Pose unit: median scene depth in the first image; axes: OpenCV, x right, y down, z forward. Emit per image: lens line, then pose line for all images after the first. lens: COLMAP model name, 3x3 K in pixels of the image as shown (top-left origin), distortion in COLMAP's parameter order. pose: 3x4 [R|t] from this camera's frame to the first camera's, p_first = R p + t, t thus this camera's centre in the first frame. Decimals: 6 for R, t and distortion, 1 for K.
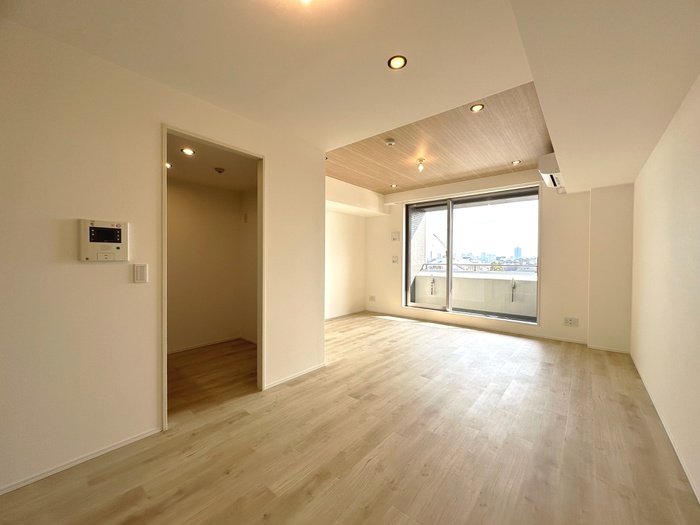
lens RADIAL K [[278.1, 0, 350.0], [0, 278.1, 262.5], [0, 0, 1]] dist [-0.000334, 0.000095]
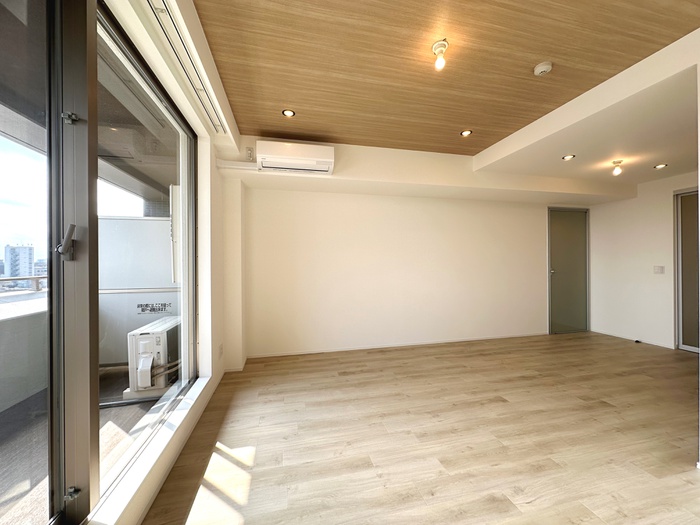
lens RADIAL K [[278.1, 0, 350.0], [0, 278.1, 262.5], [0, 0, 1]] dist [-0.000334, 0.000095]
pose [[-0.803203, 0.000295, 0.595706, 0.133537], [0.007835, 0.999919, 0.010068, -0.028785], [-0.595654, 0.012754, -0.803139, 1.919107]]
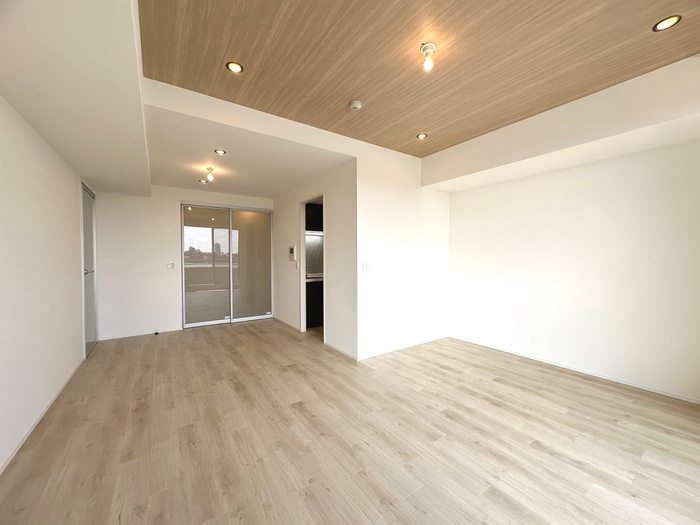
lens RADIAL K [[278.1, 0, 350.0], [0, 278.1, 262.5], [0, 0, 1]] dist [-0.000334, 0.000095]
pose [[-0.259037, 0.013673, -0.965771, 0.983052], [-0.007188, 0.999845, 0.016083, -0.017167], [0.965841, 0.011108, -0.258899, 1.316354]]
